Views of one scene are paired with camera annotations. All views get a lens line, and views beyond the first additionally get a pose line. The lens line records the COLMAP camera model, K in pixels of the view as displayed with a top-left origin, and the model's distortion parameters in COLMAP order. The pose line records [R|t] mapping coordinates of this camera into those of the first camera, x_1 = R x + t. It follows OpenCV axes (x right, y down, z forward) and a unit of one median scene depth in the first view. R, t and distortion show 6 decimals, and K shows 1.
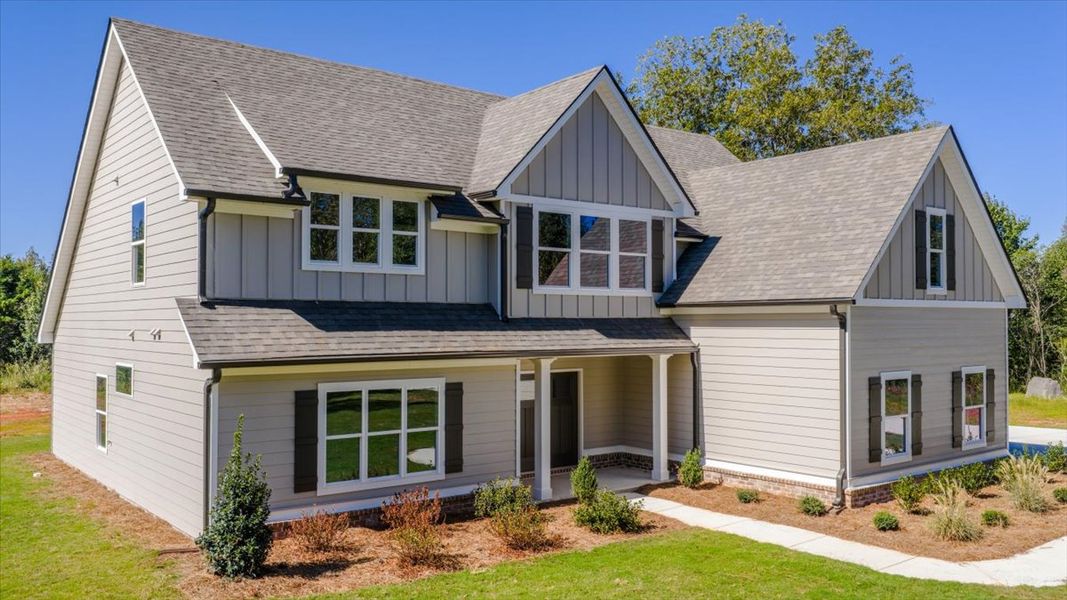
lens RADIAL K [[882.4, 0, 533.5], [0, 882.4, 300.0], [0, 0, 1]] dist [0.002501, 0.001953]
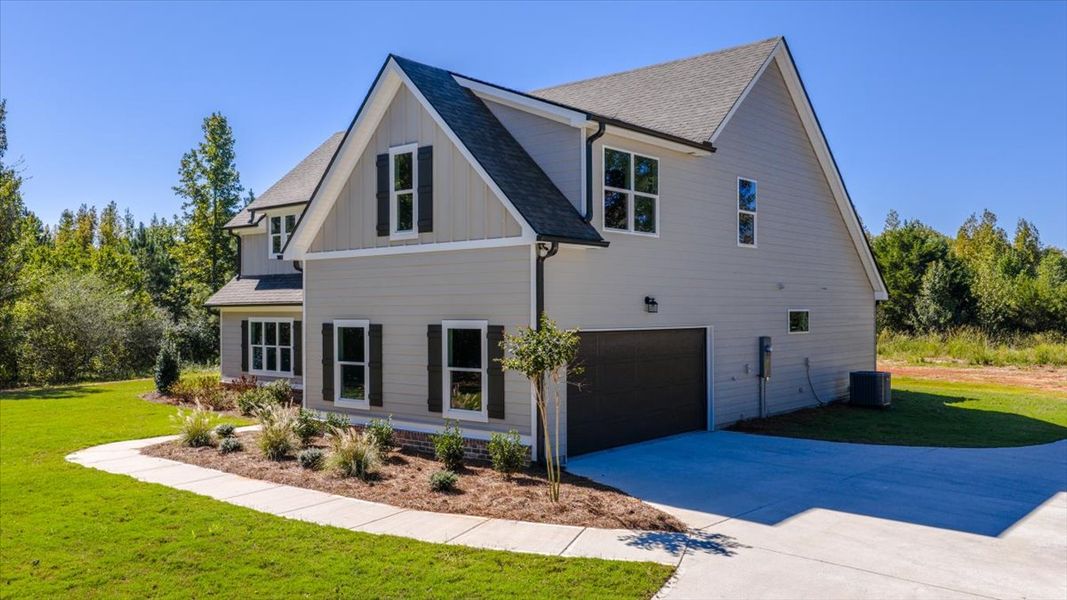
lens RADIAL K [[882.4, 0, 533.5], [0, 882.4, 300.0], [0, 0, 1]] dist [0.002501, 0.001953]
pose [[0.197557, -0.014800, -0.980180, 1.518292], [0.017693, 0.999777, -0.011530, 0.076516], [0.980132, -0.015064, 0.197775, 1.044852]]
